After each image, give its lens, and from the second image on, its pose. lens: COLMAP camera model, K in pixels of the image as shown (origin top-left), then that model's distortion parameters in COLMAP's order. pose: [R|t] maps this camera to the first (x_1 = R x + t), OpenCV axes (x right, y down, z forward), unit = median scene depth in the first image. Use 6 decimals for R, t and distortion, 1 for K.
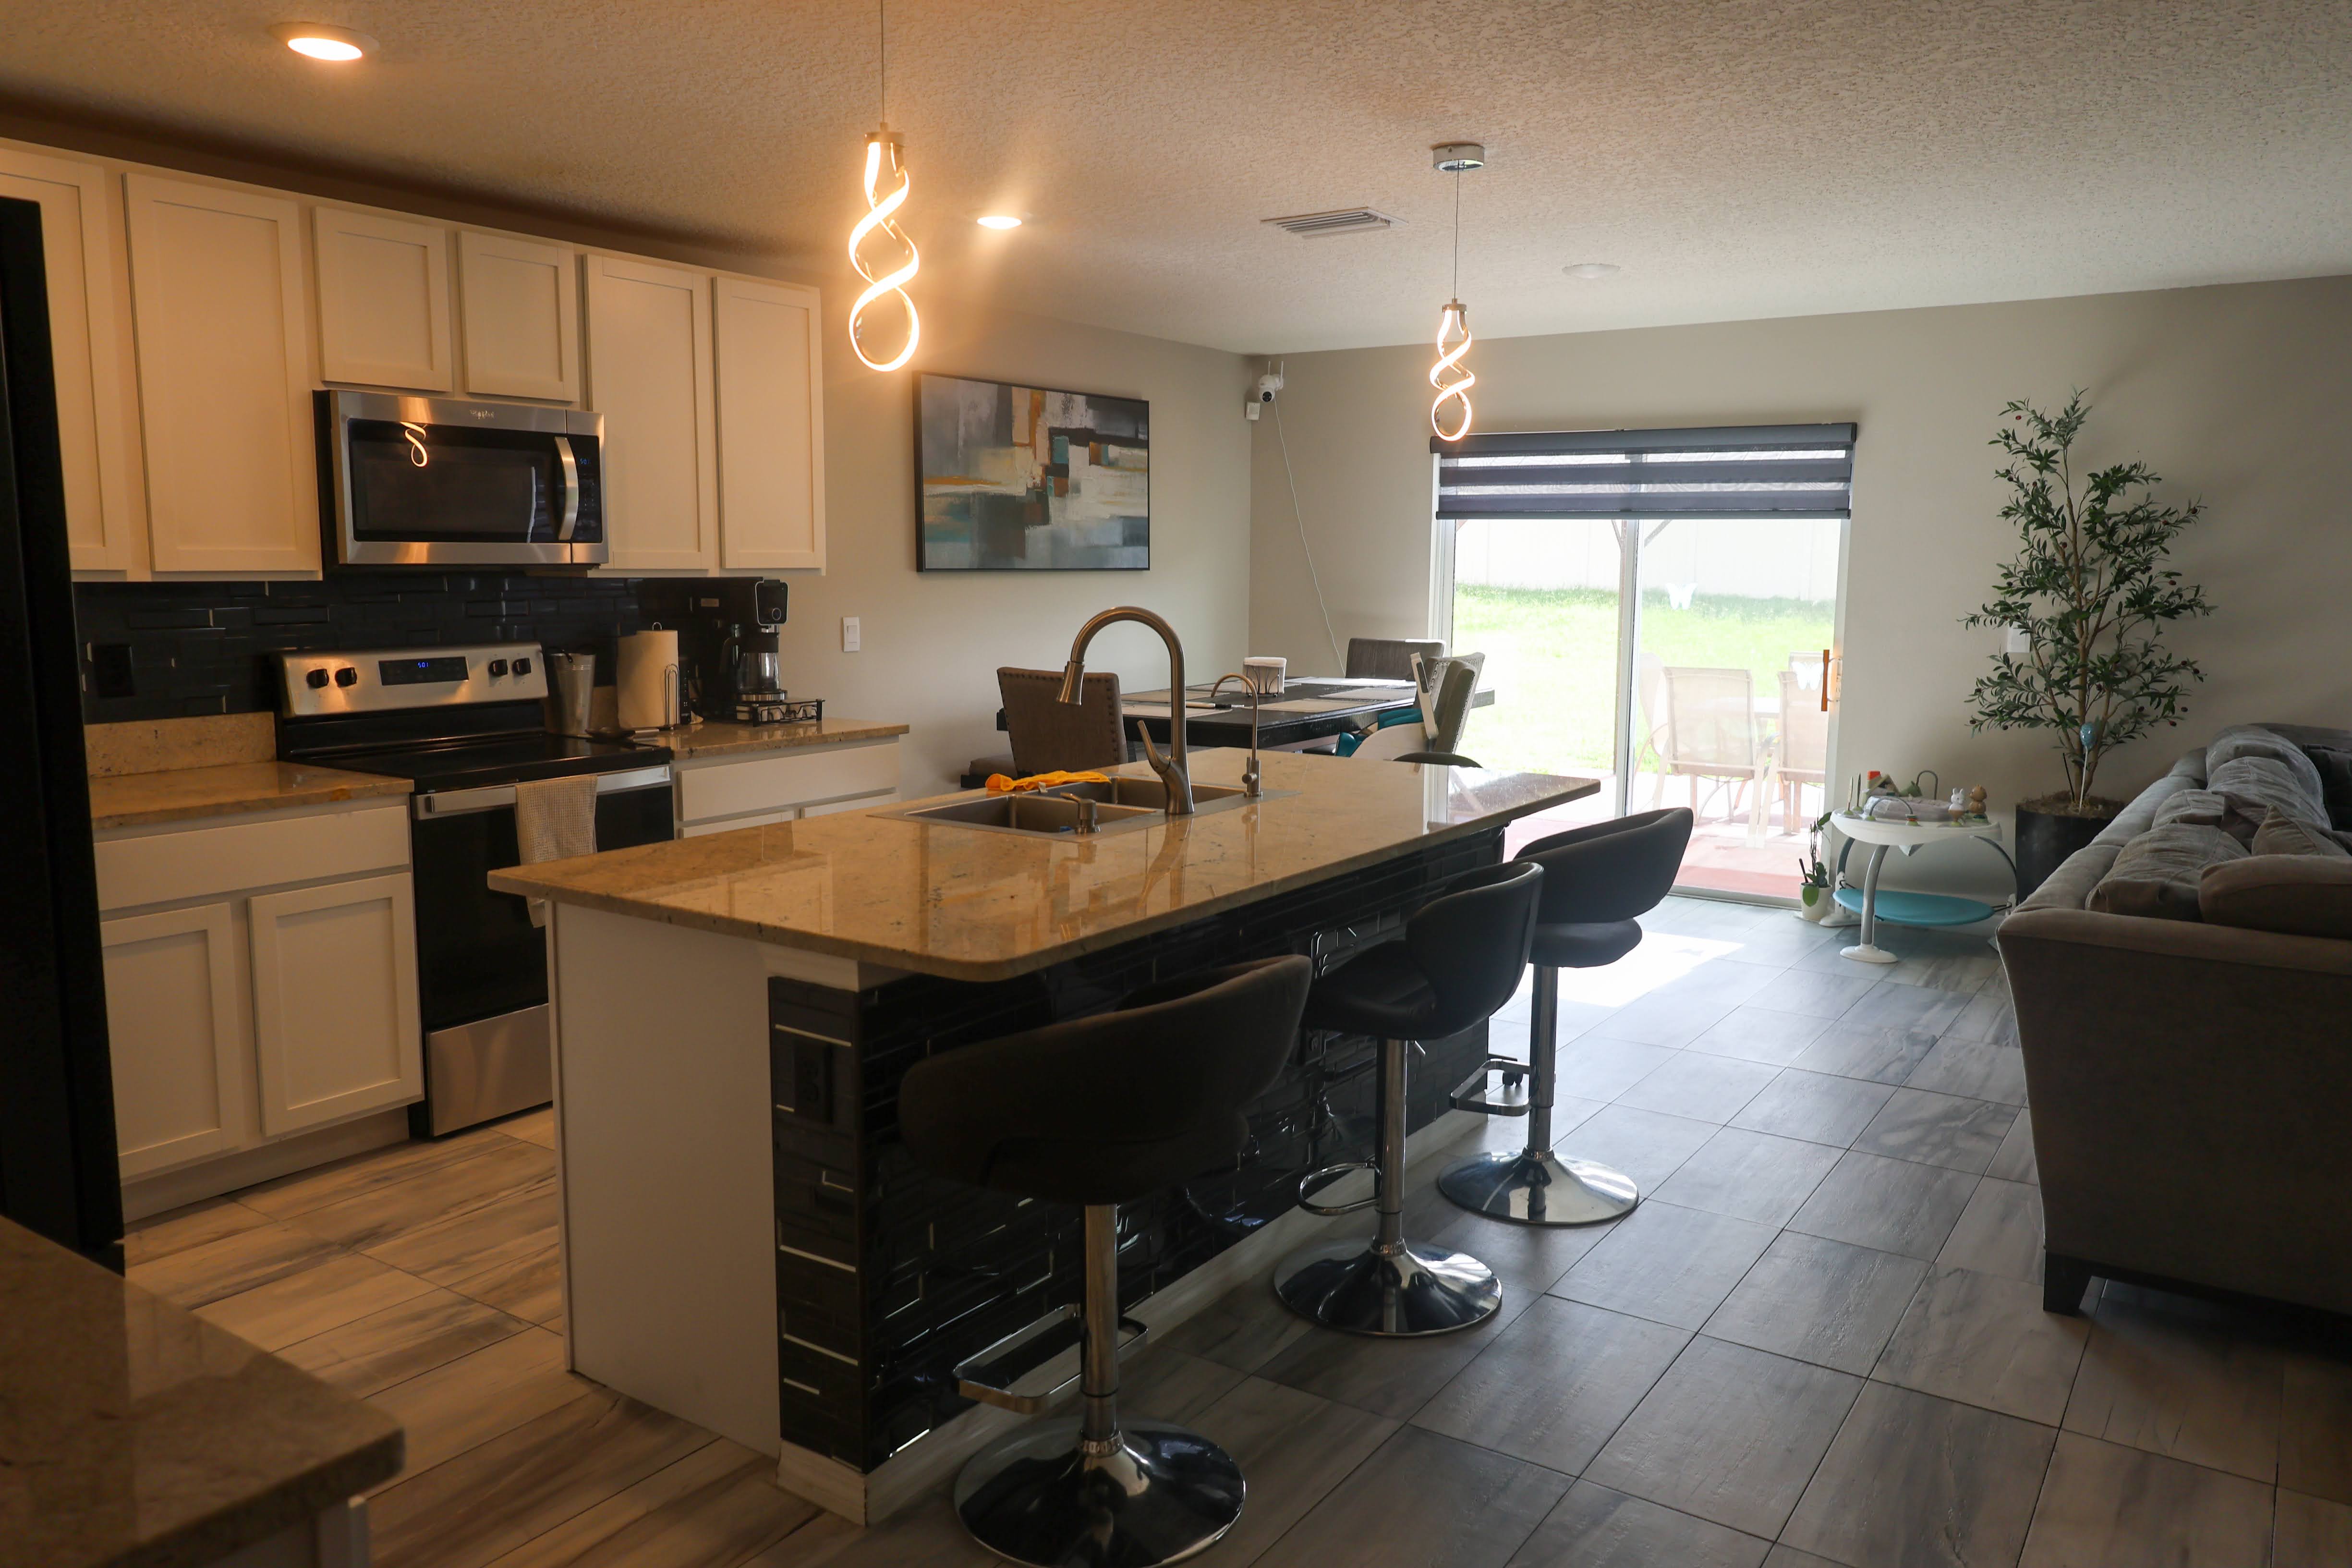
lens RADIAL K [[1683.2, 0, 1183.7], [0, 1683.2, 784.2], [0, 0, 1]] dist [-0.000713, 0.008342]
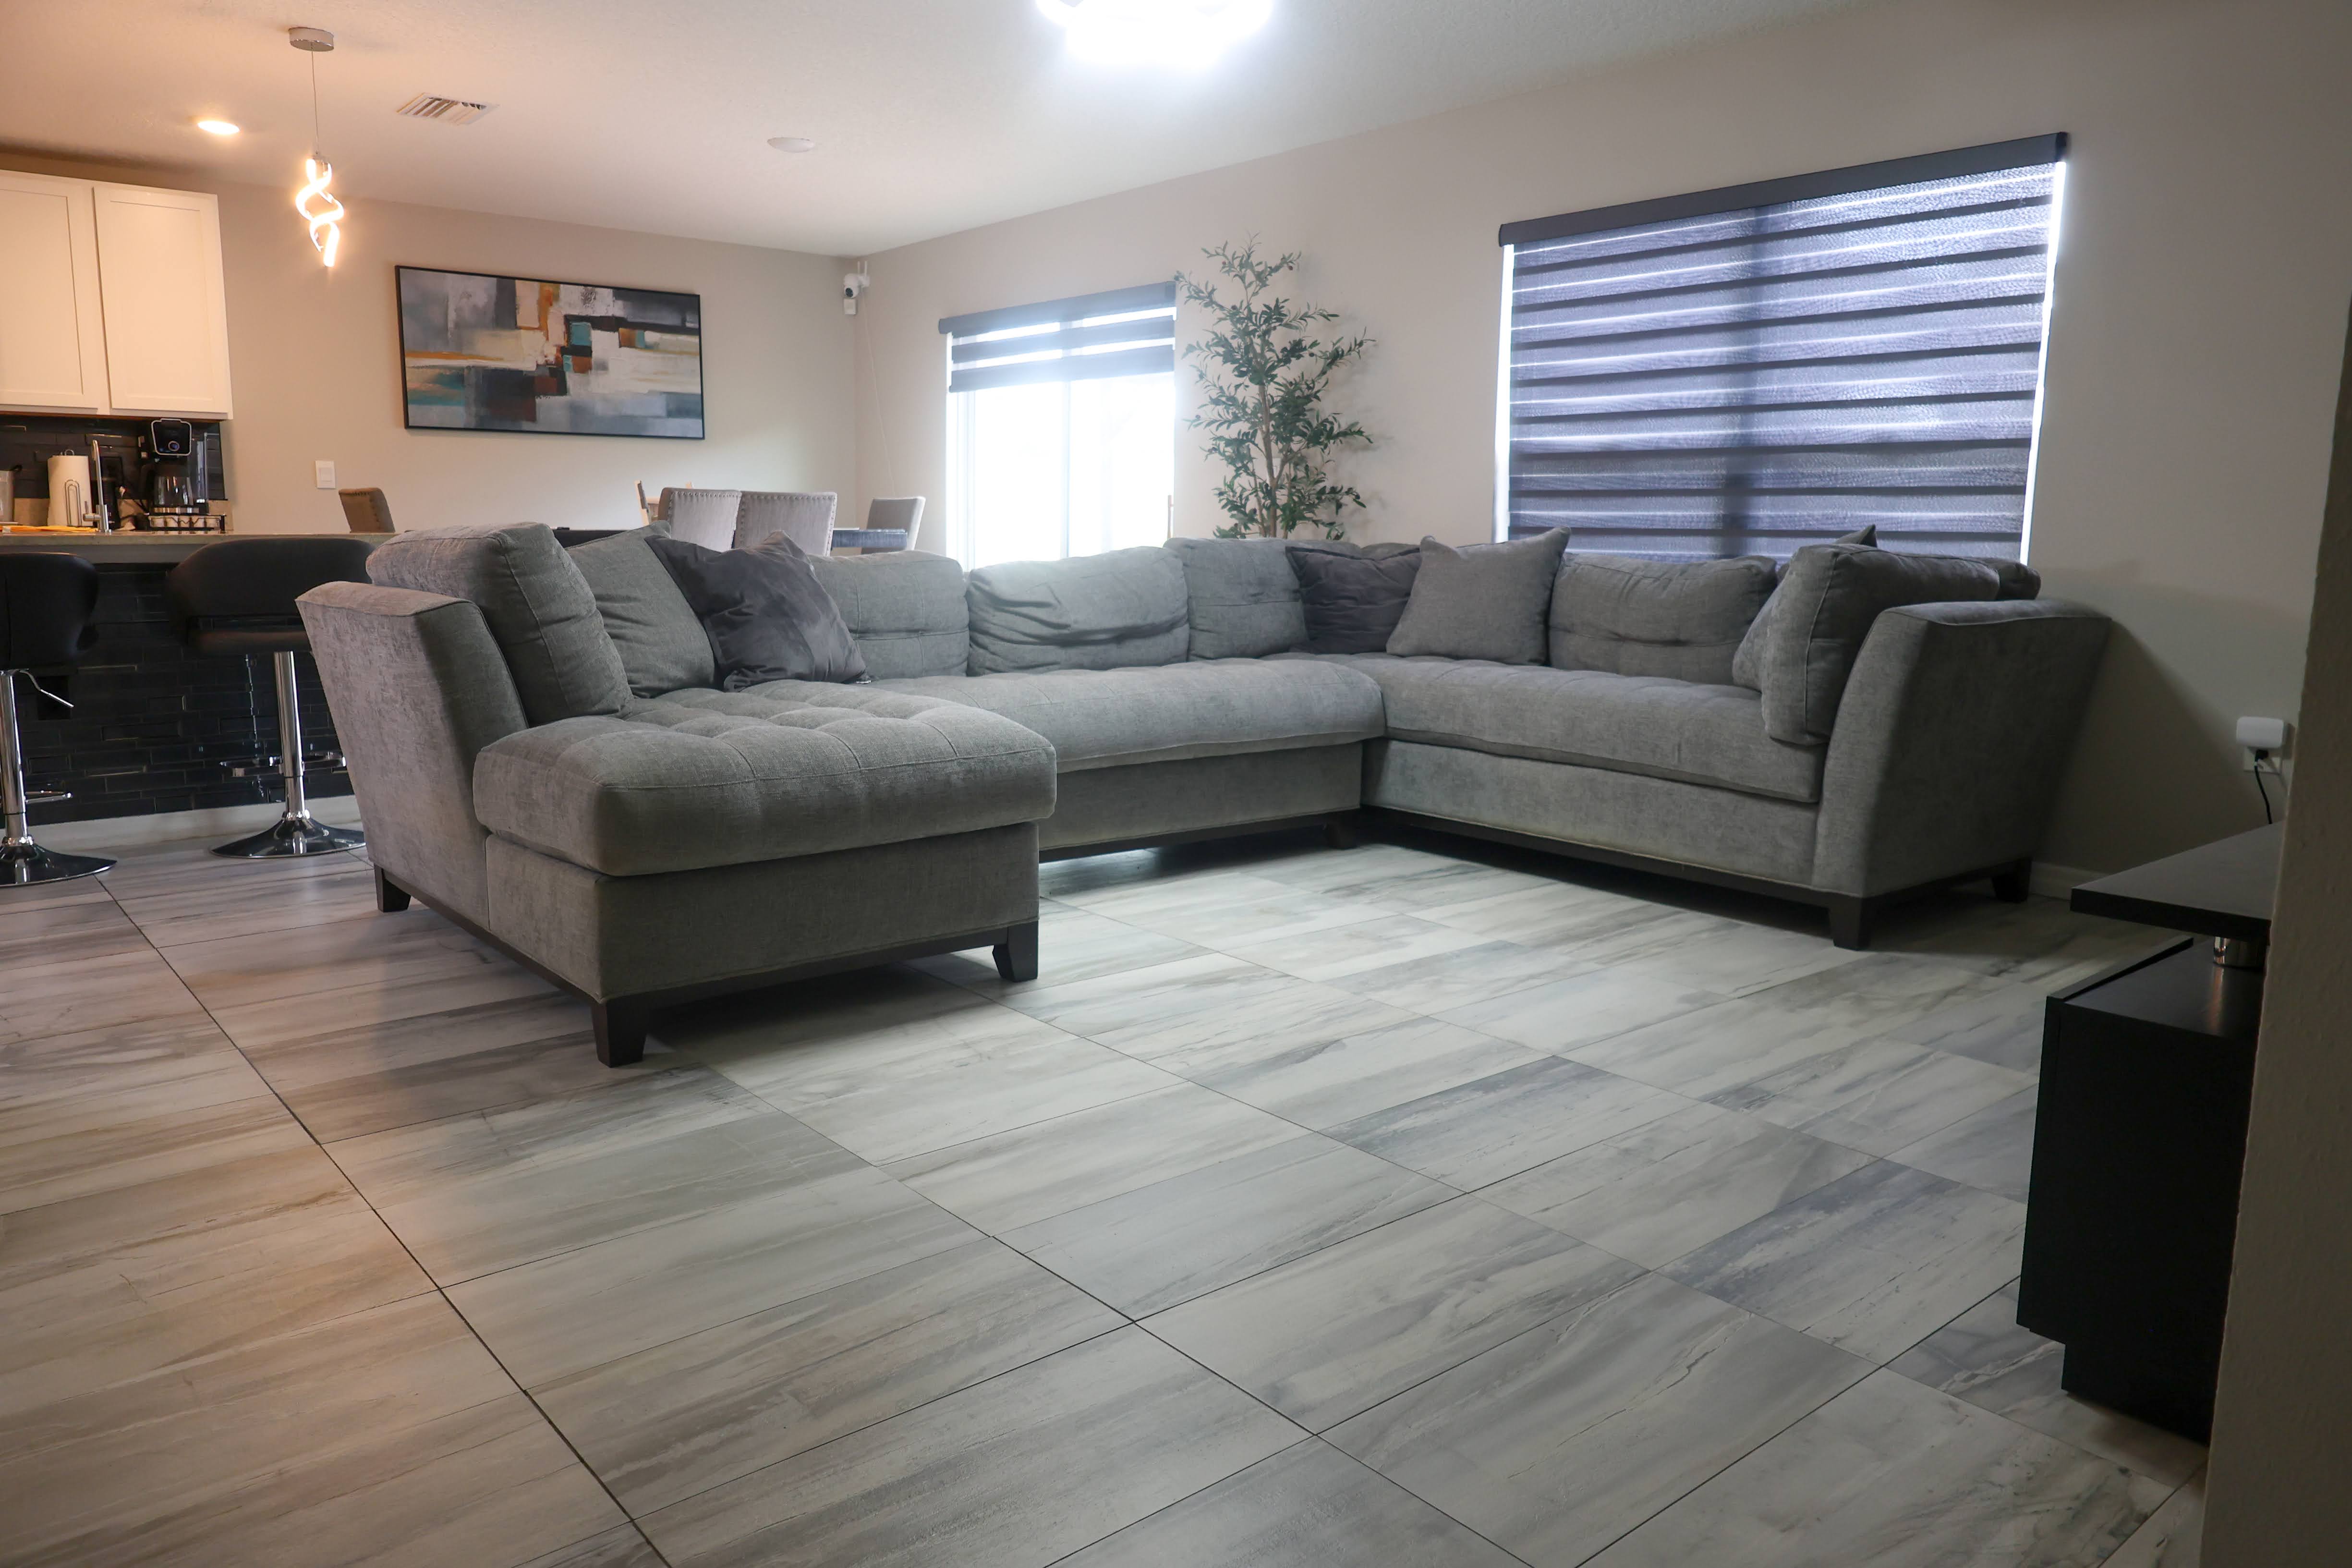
lens RADIAL K [[1620.6, 0, 1169.5], [0, 1620.6, 781.8], [0, 0, 1]] dist [0.017031, -0.001580]
pose [[0.960173, 0.042994, -0.276080, 0.914750], [-0.038600, 0.999027, 0.021332, 0.110982], [0.276728, -0.009826, 0.960898, -0.007990]]
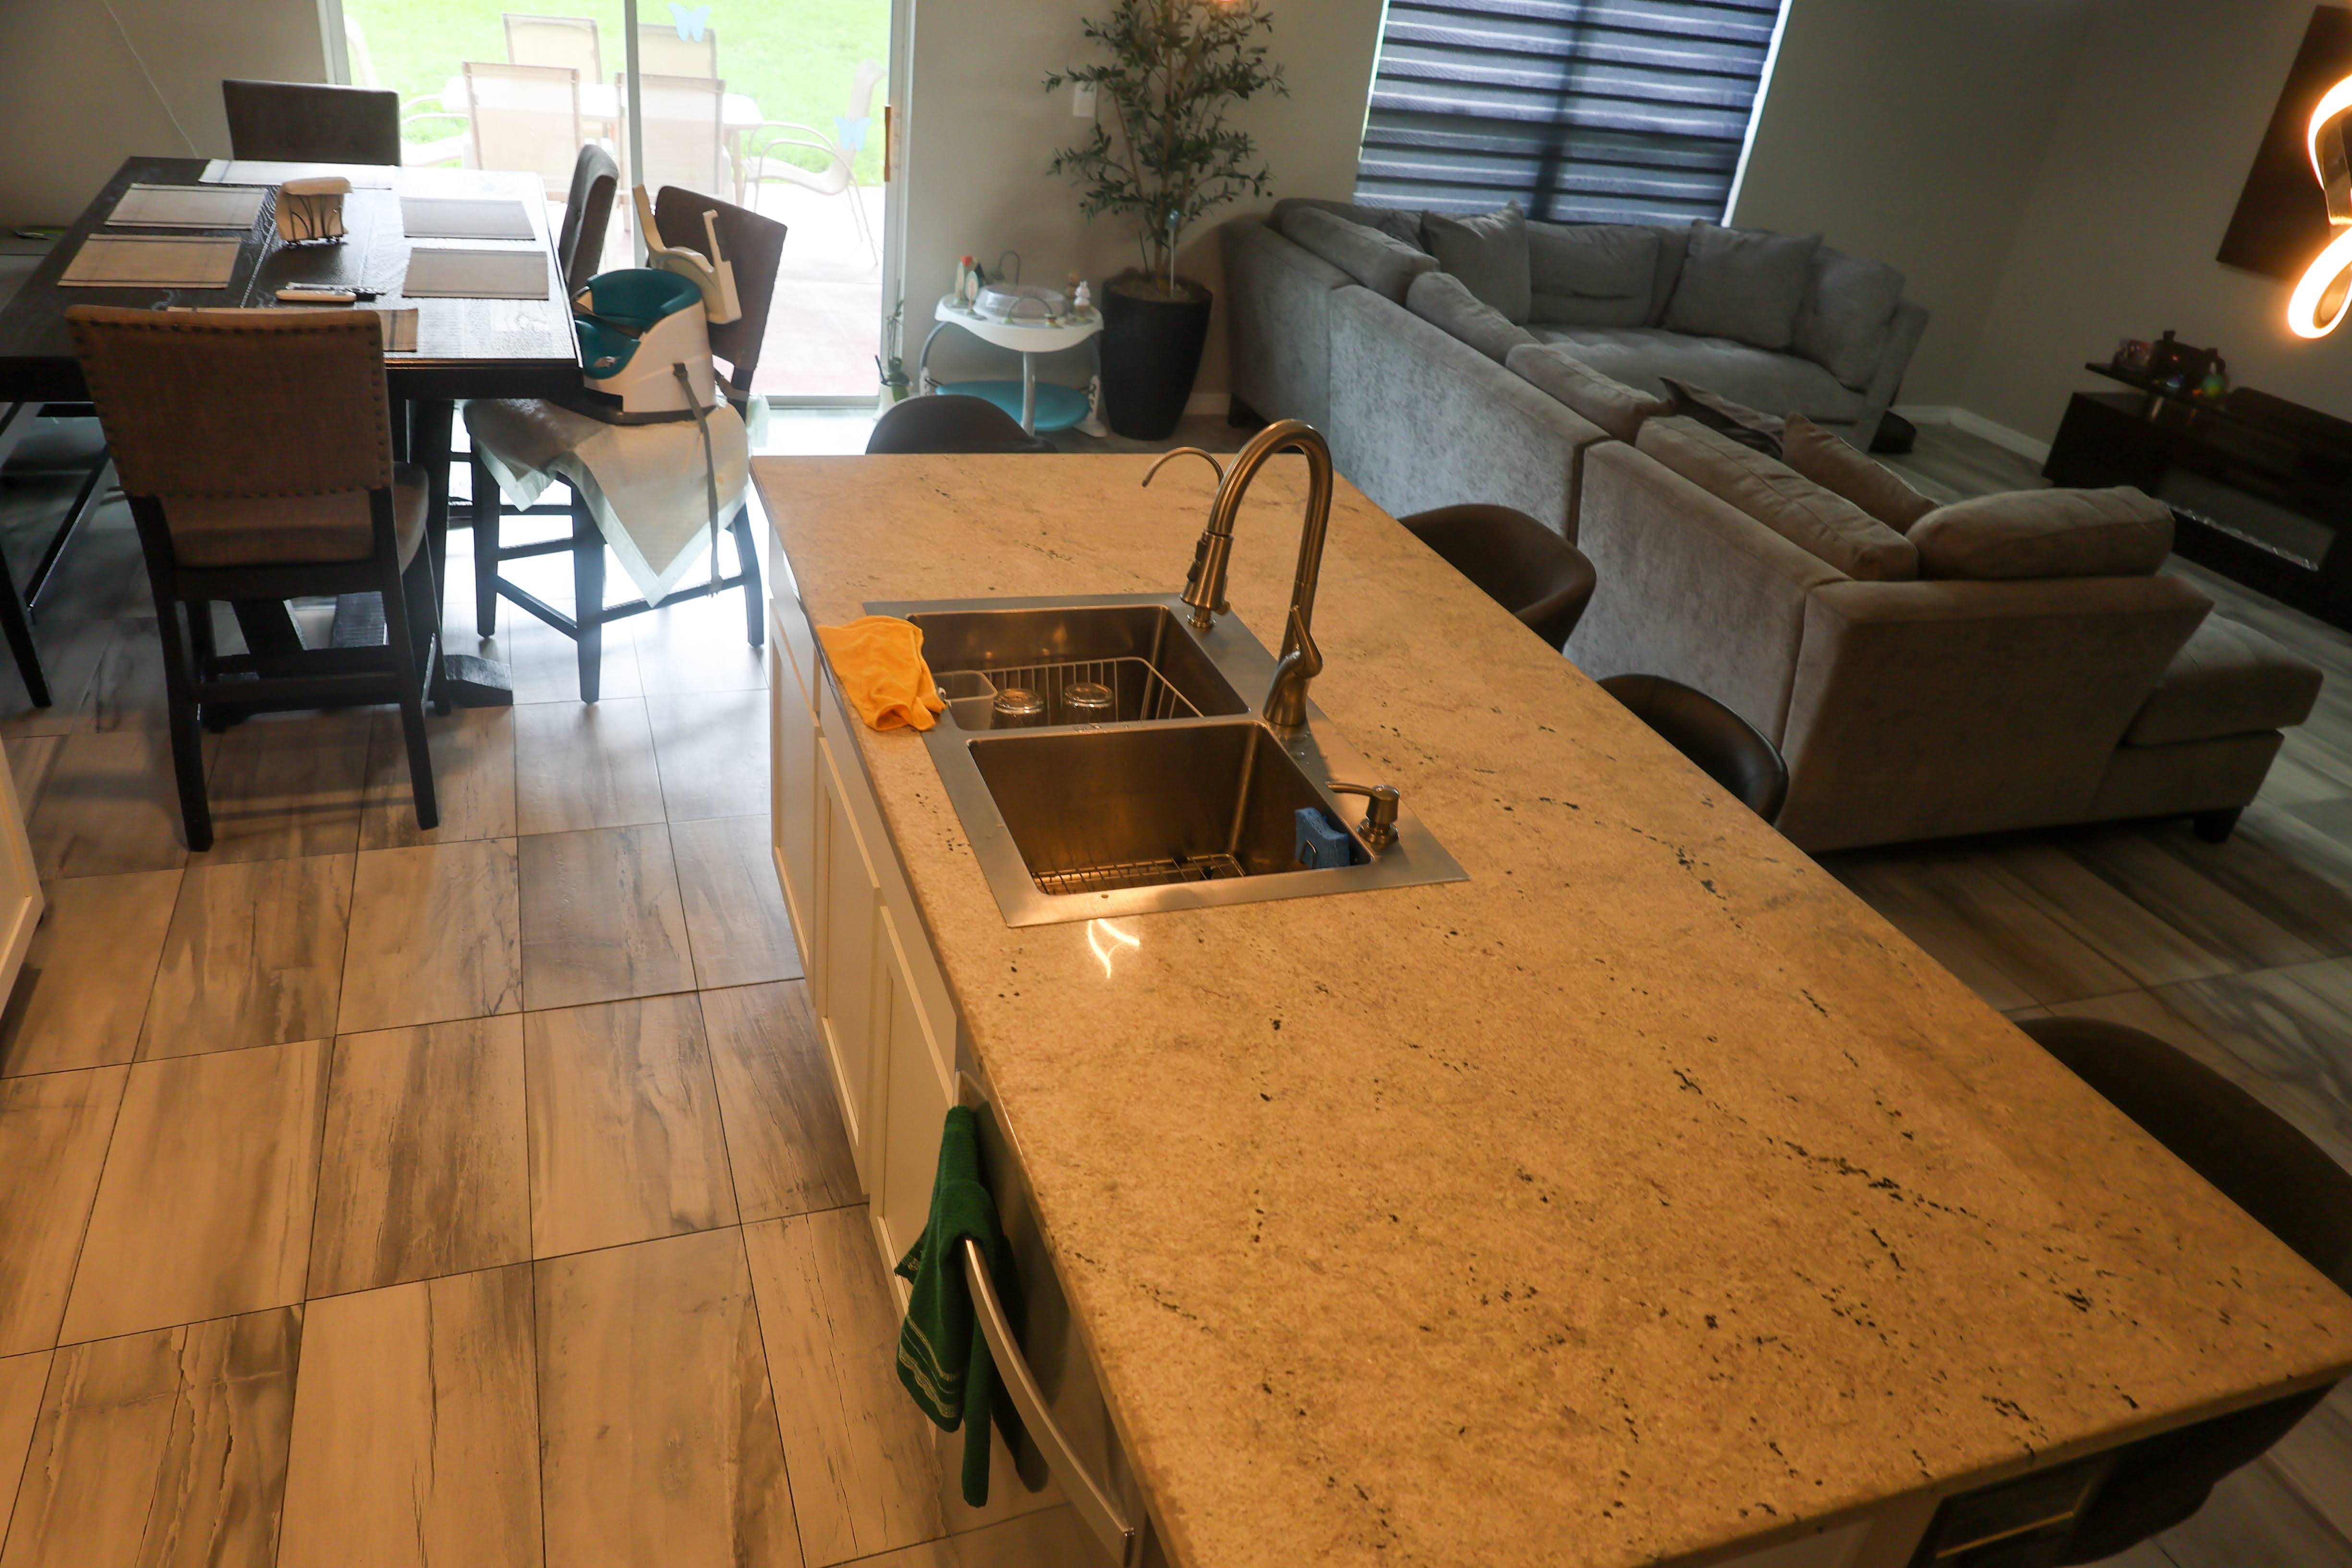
lens RADIAL K [[1633.5, 0, 1160.7], [0, 1633.5, 771.3], [0, 0, 1]] dist [-0.003082, 0.006665]
pose [[0.584766, -0.341890, 0.735635, -0.360088], [0.001705, 0.907362, 0.420346, -0.165121], [-0.811200, -0.244550, 0.531178, 0.484201]]
